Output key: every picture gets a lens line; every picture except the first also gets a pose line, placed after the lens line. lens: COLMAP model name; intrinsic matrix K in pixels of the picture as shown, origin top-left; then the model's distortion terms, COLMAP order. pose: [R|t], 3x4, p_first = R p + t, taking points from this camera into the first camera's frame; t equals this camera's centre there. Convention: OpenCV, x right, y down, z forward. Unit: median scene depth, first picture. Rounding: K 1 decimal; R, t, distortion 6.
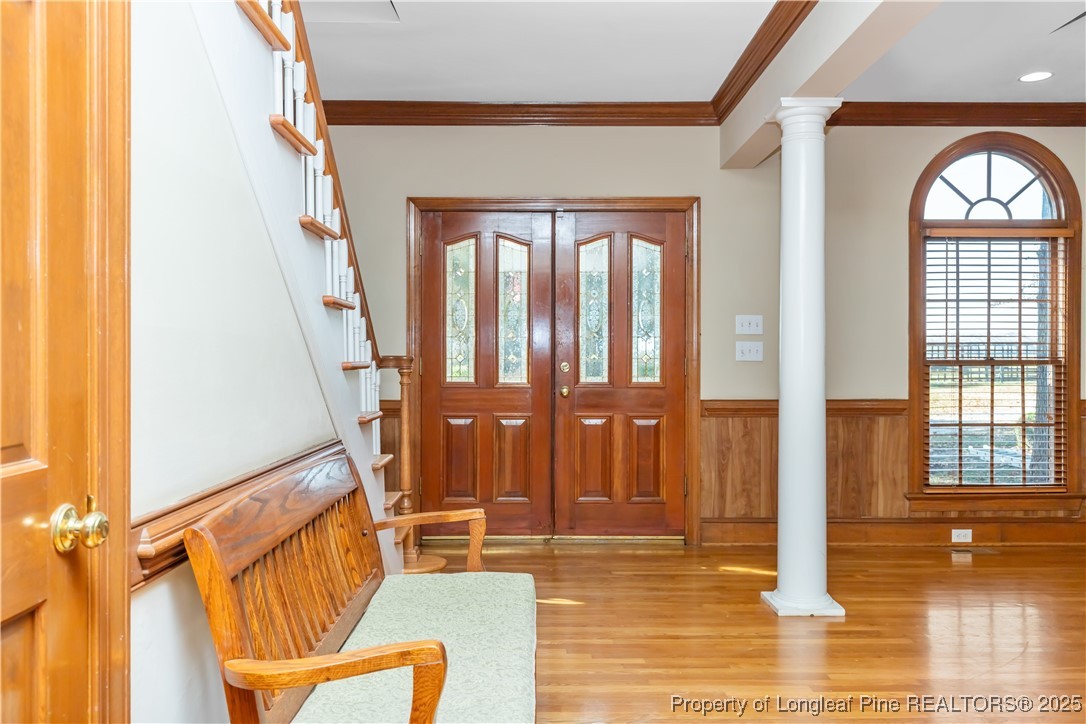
lens RADIAL K [[882.0, 0, 543.0], [0, 882.0, 362.0], [0, 0, 1]] dist [0.049471, -0.002131]
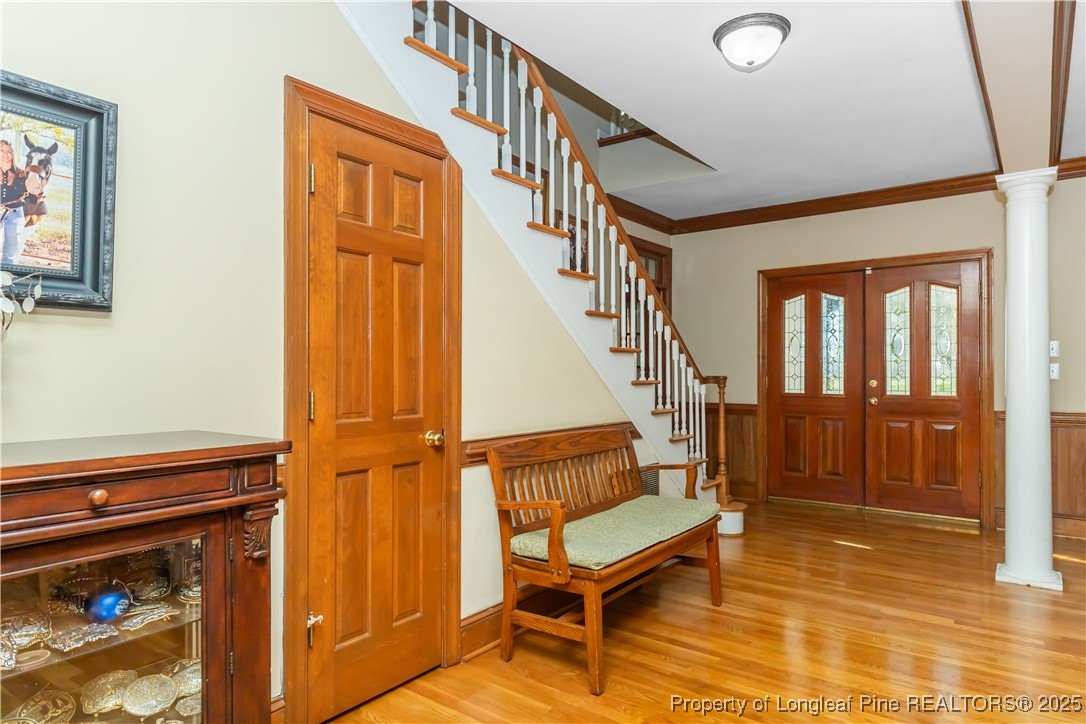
lens RADIAL K [[652.6, 0, 543.0], [0, 652.6, 362.0], [0, 0, 1]] dist [-0.000844, -0.000628]
pose [[0.787283, -0.009950, -0.616512, 0.245684], [-0.002828, 0.999801, -0.019747, -0.006075], [0.616586, 0.017290, 0.787098, -0.107559]]
